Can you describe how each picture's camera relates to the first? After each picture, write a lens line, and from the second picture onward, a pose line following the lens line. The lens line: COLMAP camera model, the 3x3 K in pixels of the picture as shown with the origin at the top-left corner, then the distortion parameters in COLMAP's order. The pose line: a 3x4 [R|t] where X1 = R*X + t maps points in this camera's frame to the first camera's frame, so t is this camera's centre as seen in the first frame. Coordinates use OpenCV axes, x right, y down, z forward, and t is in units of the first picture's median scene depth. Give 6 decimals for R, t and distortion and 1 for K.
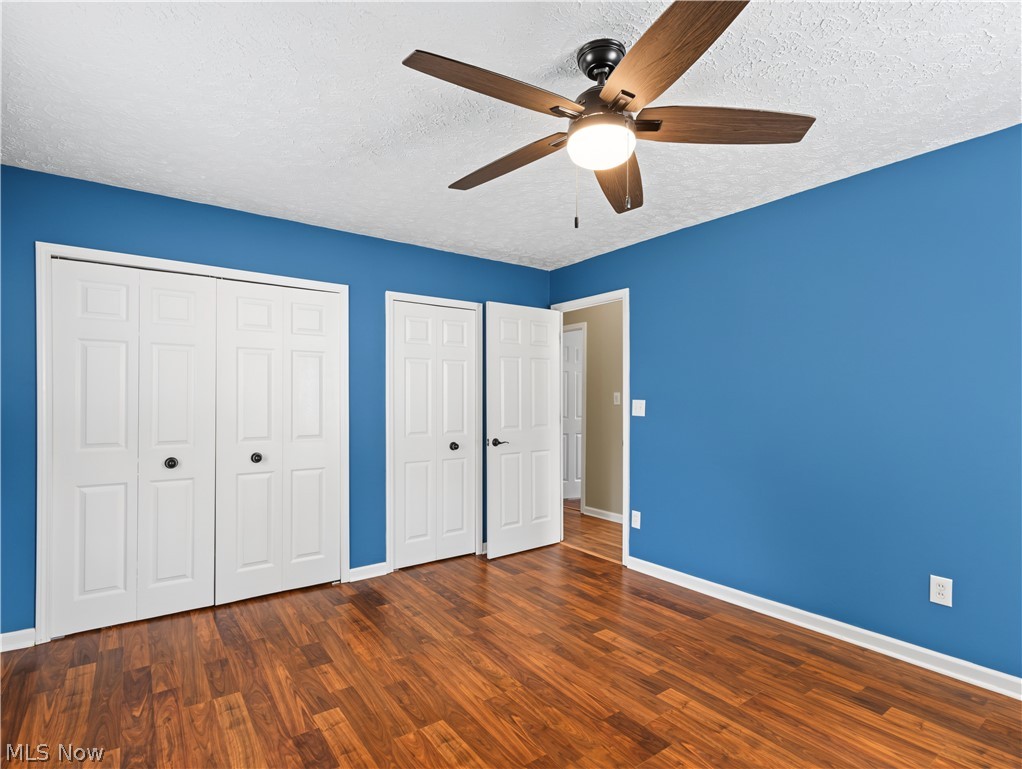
lens RADIAL K [[522.2, 0, 514.3], [0, 522.2, 399.3], [0, 0, 1]] dist [0.004075, 0.000233]
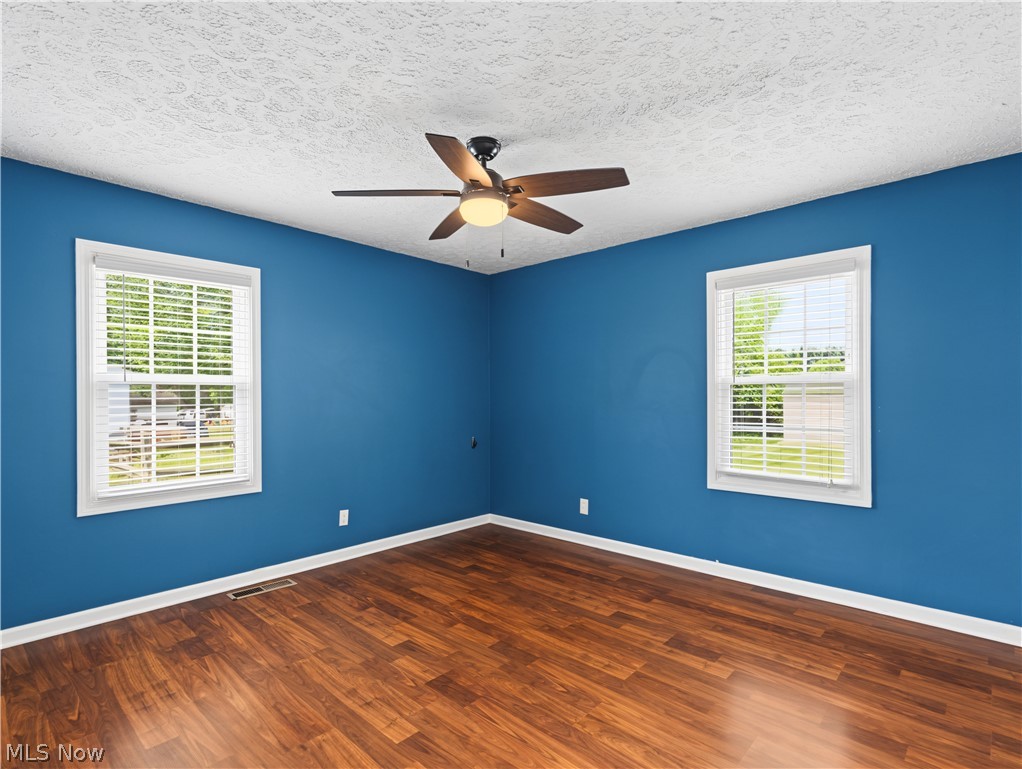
lens RADIAL K [[522.2, 0, 514.3], [0, 522.2, 399.3], [0, 0, 1]] dist [0.004075, 0.000233]
pose [[-0.980714, 0.003177, -0.195422, 0.297660], [0.000867, 0.999929, 0.011907, 0.002679], [0.195446, 0.011508, -0.980647, 1.970913]]
